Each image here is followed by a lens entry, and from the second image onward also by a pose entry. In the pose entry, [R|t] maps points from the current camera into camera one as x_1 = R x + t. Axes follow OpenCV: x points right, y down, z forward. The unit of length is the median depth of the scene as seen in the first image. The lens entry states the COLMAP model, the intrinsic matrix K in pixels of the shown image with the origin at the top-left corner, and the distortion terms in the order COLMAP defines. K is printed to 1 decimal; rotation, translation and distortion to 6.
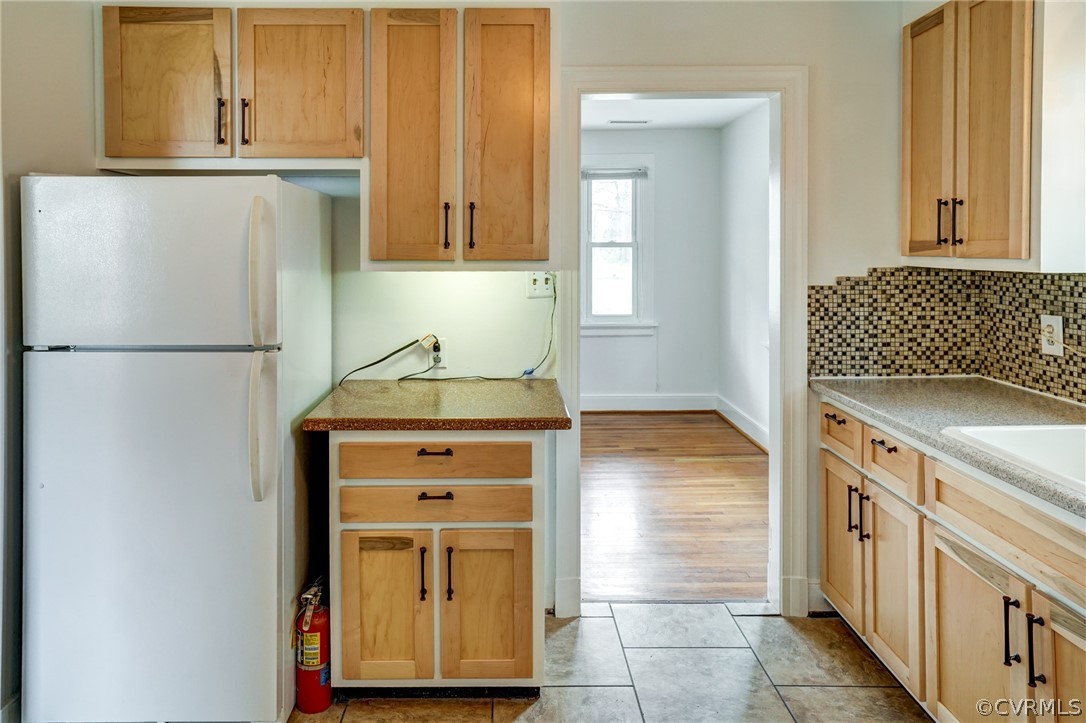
lens RADIAL K [[755.8, 0, 493.9], [0, 755.8, 251.9], [0, 0, 1]] dist [-0.007092, 0.004645]
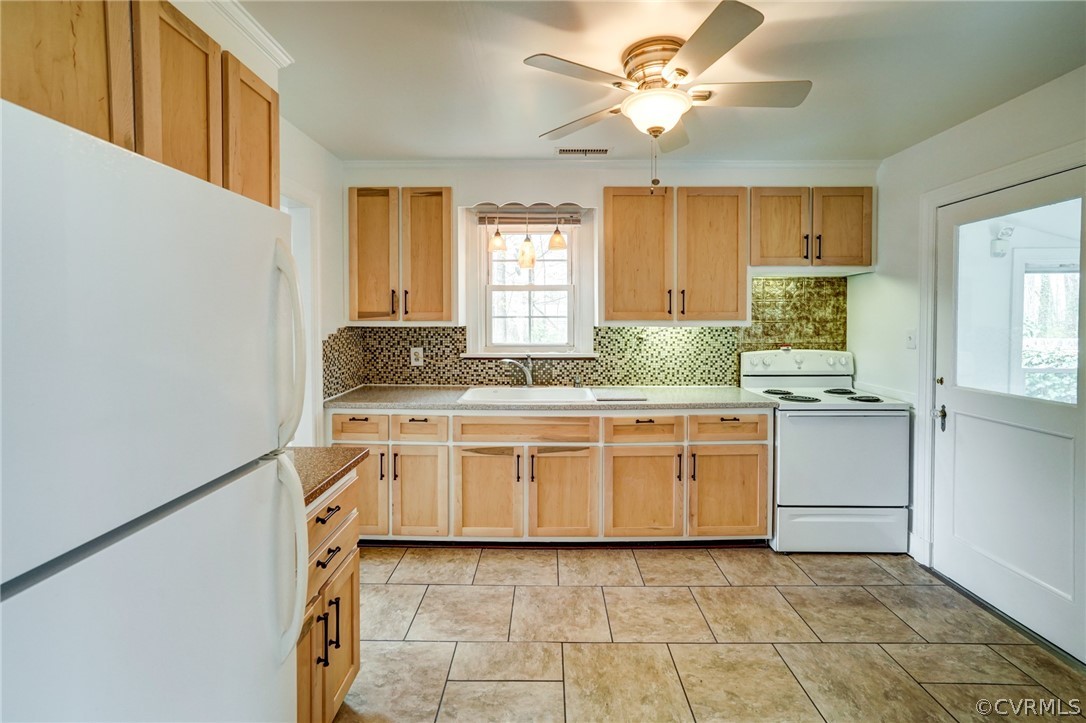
lens RADIAL K [[488.9, 0, 547.9], [0, 488.9, 329.6], [0, 0, 1]] dist [-0.014860, 0.004527]
pose [[-0.007802, -0.022997, 0.999705, -0.645147], [0.008378, 0.999699, 0.023062, 0.004511], [-0.999934, 0.008555, -0.007607, 0.630361]]
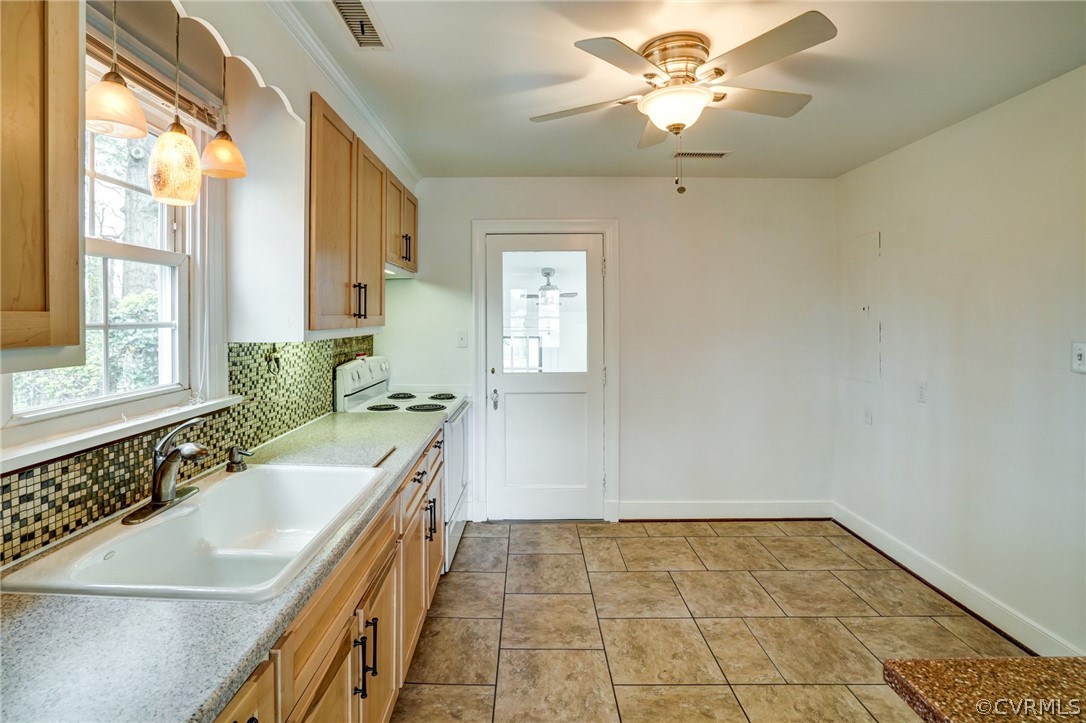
lens RADIAL K [[521.1, 0, 512.1], [0, 521.1, 315.4], [0, 0, 1]] dist [-0.048535, 0.013119]
pose [[-0.999836, 0.007618, 0.016451, 0.308745], [0.007694, 0.999960, 0.004556, -0.011322], [-0.016415, 0.004681, -0.999854, 1.207131]]
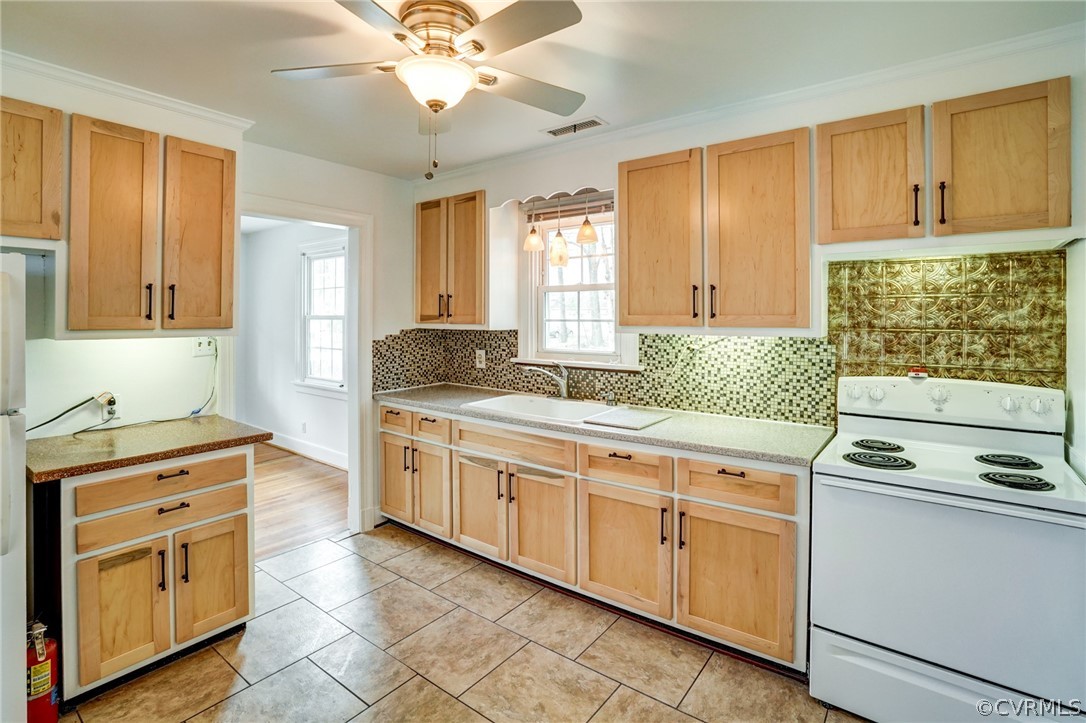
lens RADIAL K [[521.1, 0, 543.3], [0, 521.1, 316.4], [0, 0, 1]] dist [-0.048535, 0.013119]
pose [[0.594631, 0.002870, 0.803993, -0.358800], [0.004107, 0.999970, -0.006607, -0.001788], [-0.803988, 0.007230, 0.594602, -0.039593]]
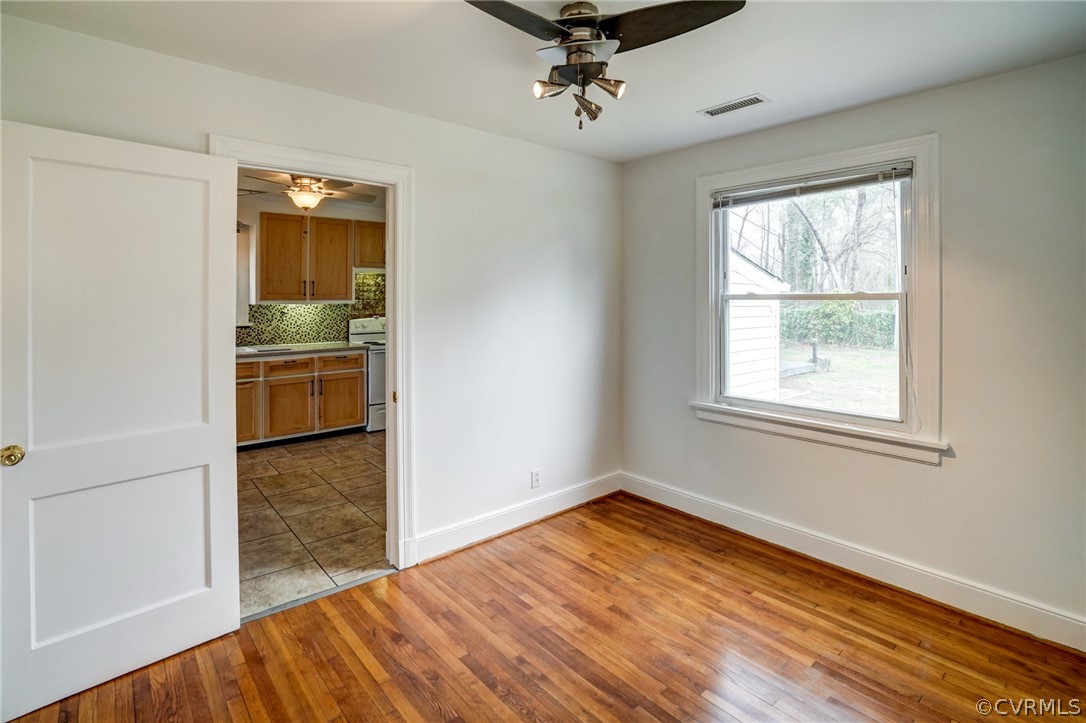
lens RADIAL K [[521.1, 0, 531.4], [0, 521.1, 289.2], [0, 0, 1]] dist [-0.048535, 0.013119]
pose [[-0.652092, 0.012999, 0.758028, -1.580147], [0.005492, 0.999908, -0.012423, -0.000370], [-0.758120, -0.003938, -0.652103, 0.975779]]
